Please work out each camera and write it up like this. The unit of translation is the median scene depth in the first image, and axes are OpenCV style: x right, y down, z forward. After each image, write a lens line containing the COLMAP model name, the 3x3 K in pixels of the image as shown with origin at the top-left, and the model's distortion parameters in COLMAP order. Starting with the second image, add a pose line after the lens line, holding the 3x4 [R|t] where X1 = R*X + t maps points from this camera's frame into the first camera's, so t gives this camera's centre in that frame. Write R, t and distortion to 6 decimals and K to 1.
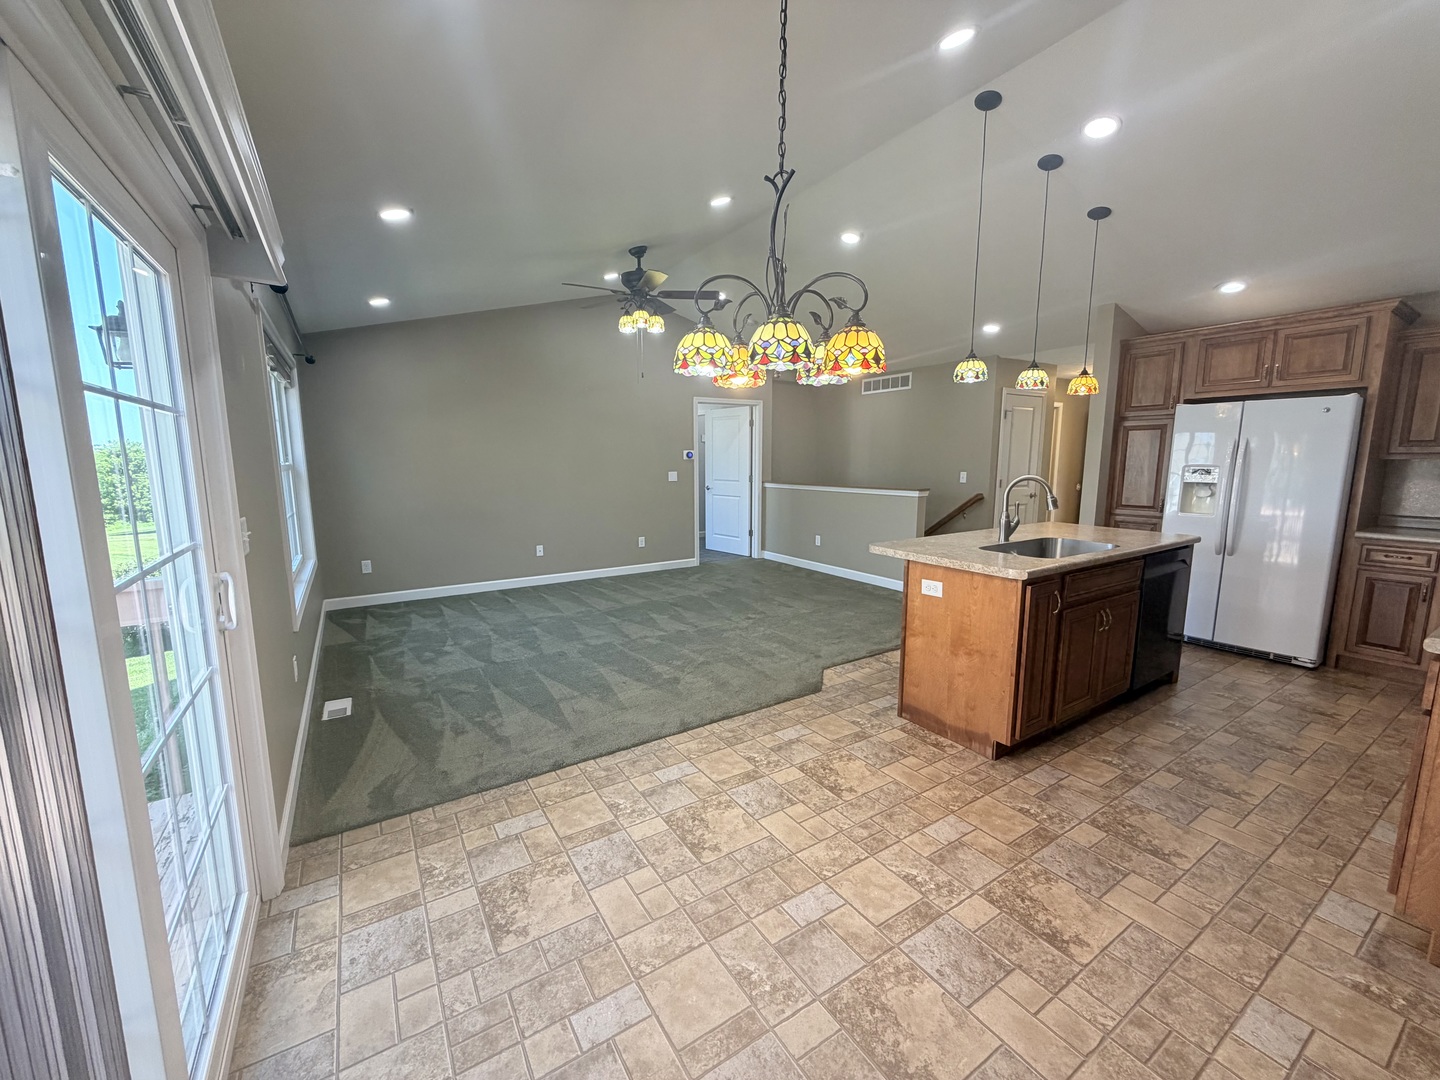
lens RADIAL K [[574.3, 0, 715.4], [0, 574.3, 540.6], [0, 0, 1]] dist [0.000533, -0.000638]
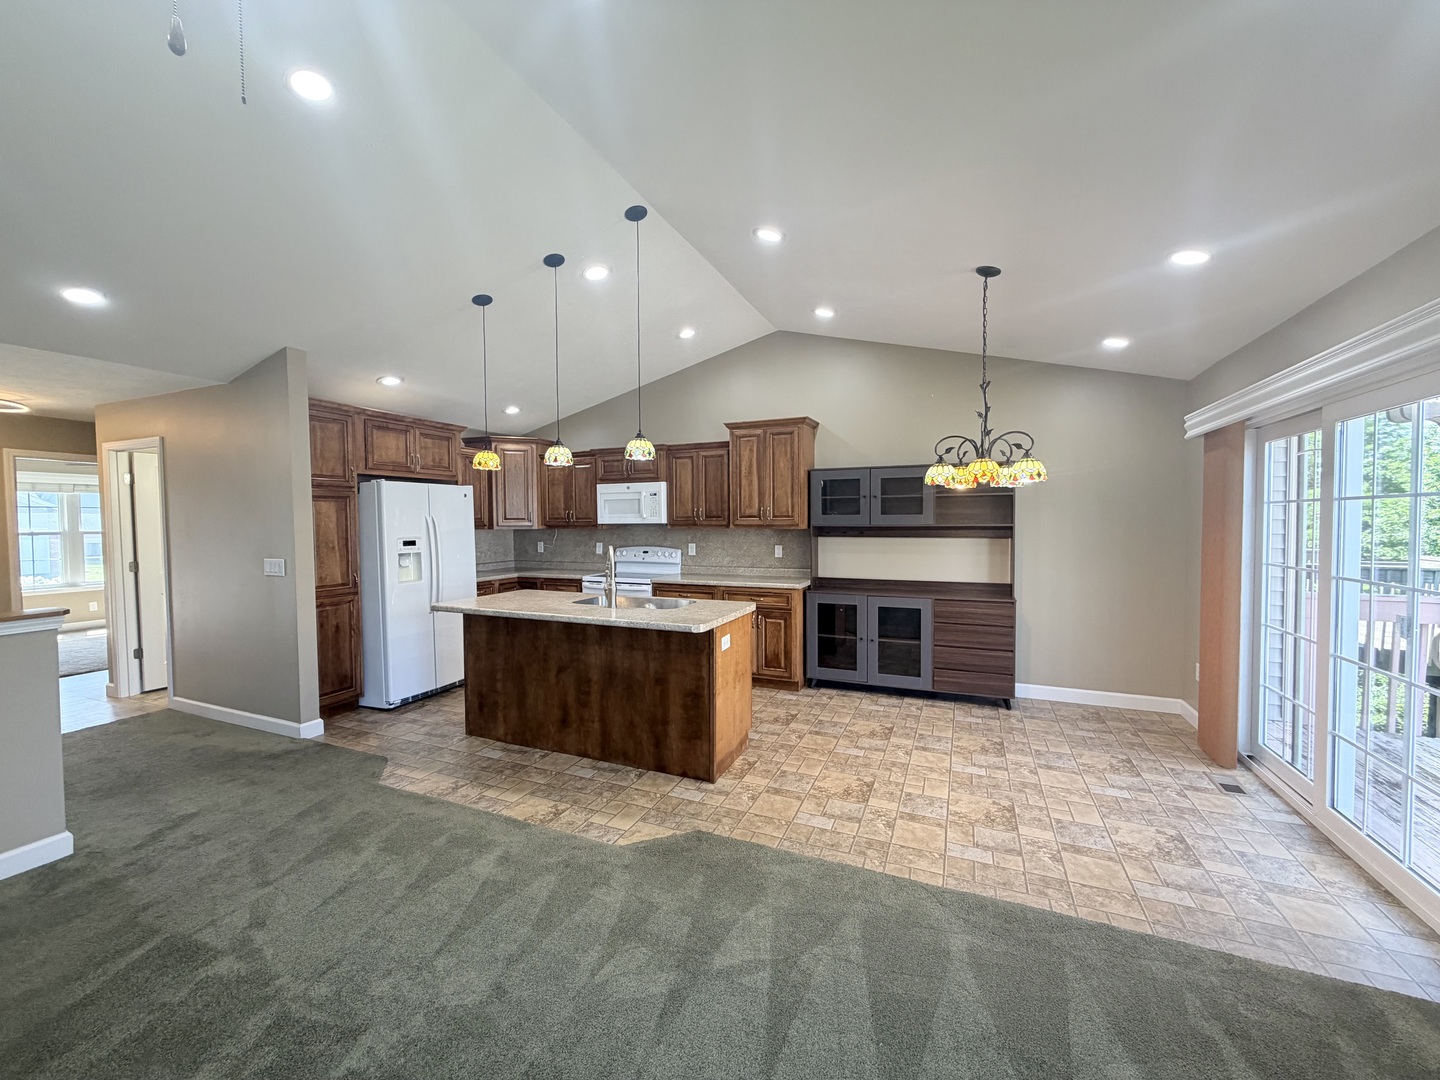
lens RADIAL K [[574.3, 0, 714.2], [0, 574.3, 539.6], [0, 0, 1]] dist [0.000533, -0.000638]
pose [[-0.559194, -0.021074, 0.828769, -0.619046], [0.128257, 0.985442, 0.111597, -0.279209], [-0.819056, 0.168700, -0.548350, 1.799697]]
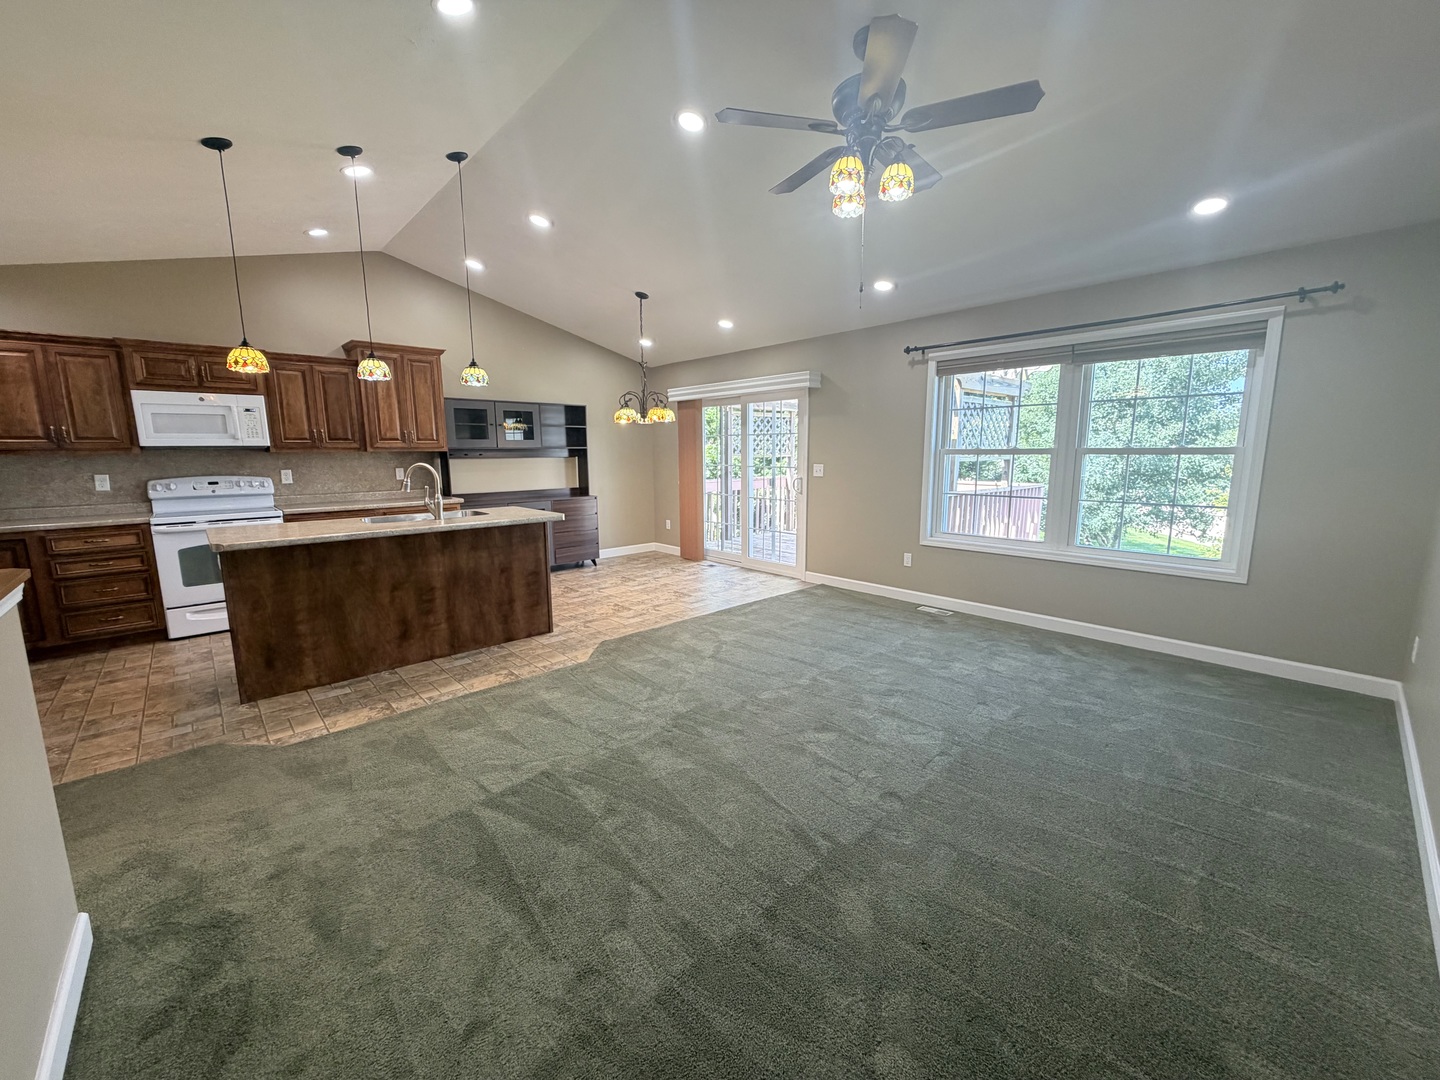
lens RADIAL K [[574.3, 0, 717.3], [0, 574.3, 540.7], [0, 0, 1]] dist [0.000533, -0.000638]
pose [[-0.983714, 0.037716, -0.175741, 0.196132], [-0.016501, 0.954659, 0.297242, -0.401277], [0.178983, 0.295301, -0.938489, 2.819926]]
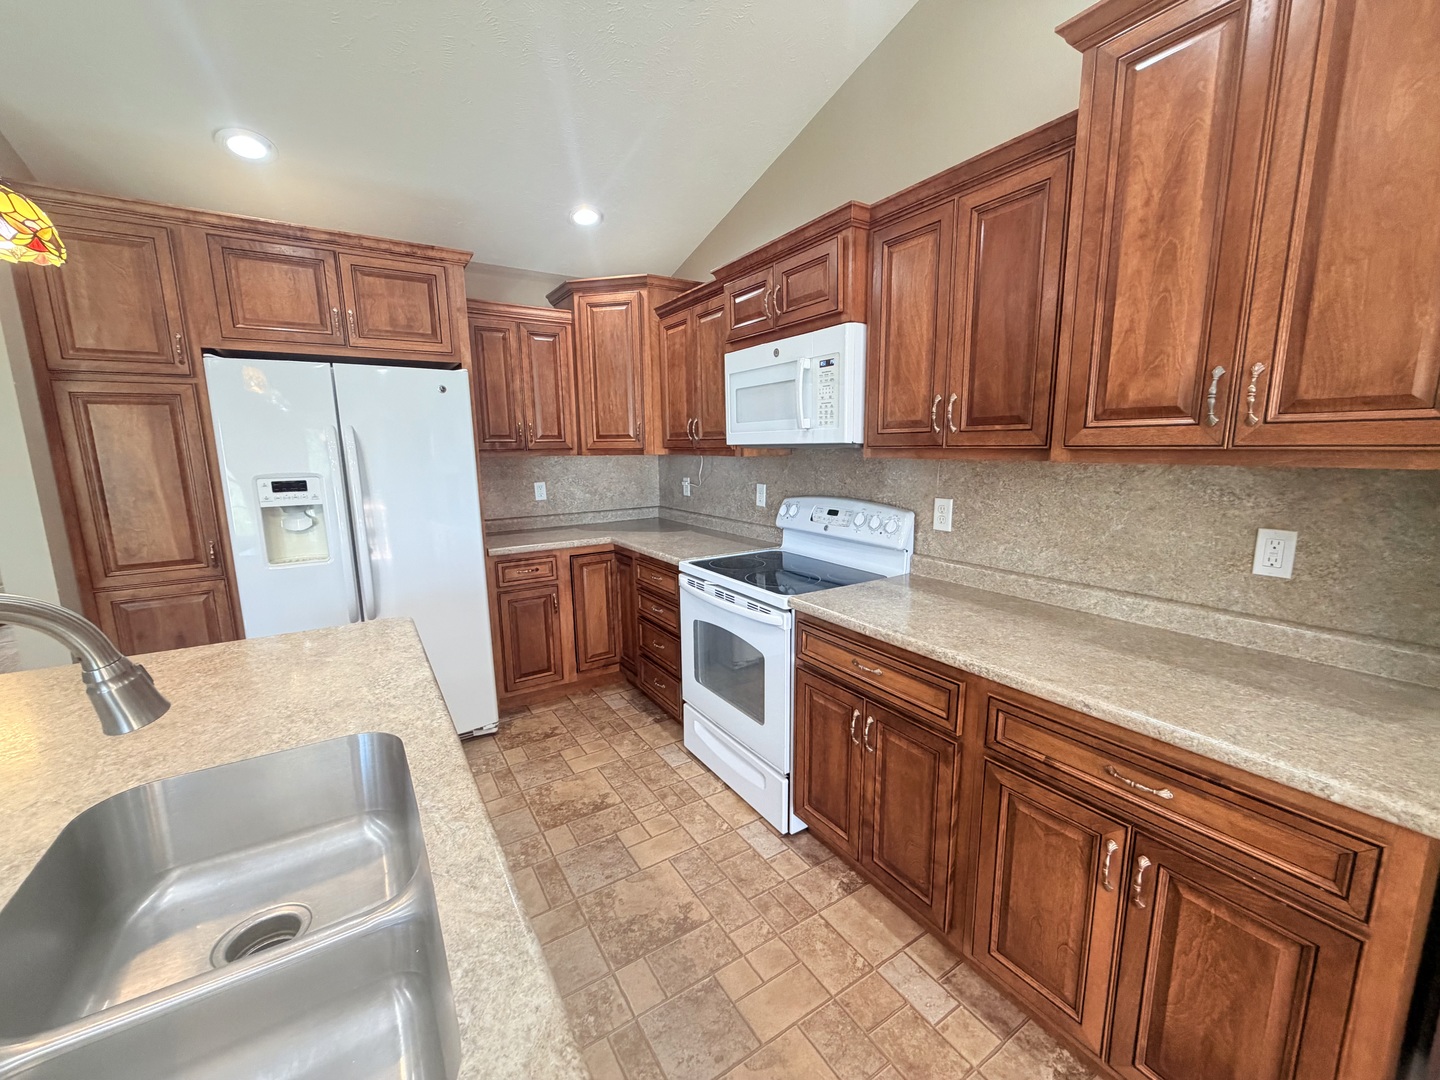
lens RADIAL K [[574.3, 0, 715.5], [0, 574.3, 541.3], [0, 0, 1]] dist [0.000533, -0.000638]
pose [[-0.000755, -0.163556, 0.986534, 0.475476], [0.158252, 0.974083, 0.161613, -0.148939], [-0.987398, 0.156243, 0.025147, 0.950762]]
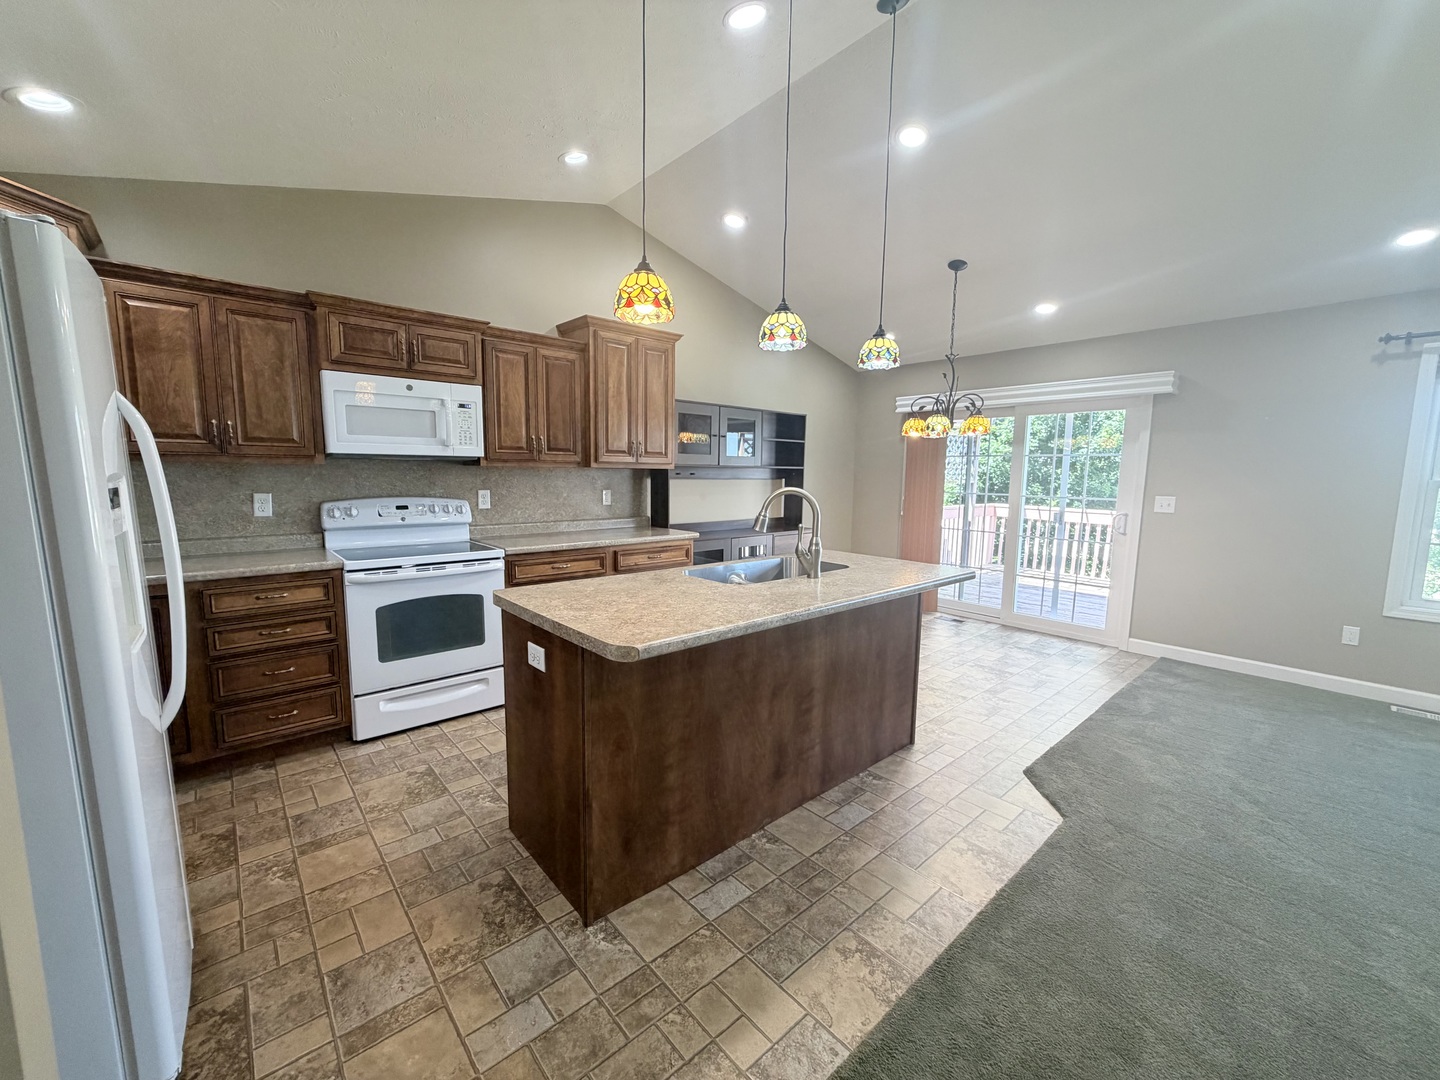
lens RADIAL K [[574.3, 0, 716.1], [0, 574.3, 541.6], [0, 0, 1]] dist [0.000533, -0.000638]
pose [[-0.988126, 0.008452, -0.153413, 0.941690], [-0.032574, 0.964264, 0.262932, -0.297077], [0.150153, 0.264807, -0.952539, 2.129699]]
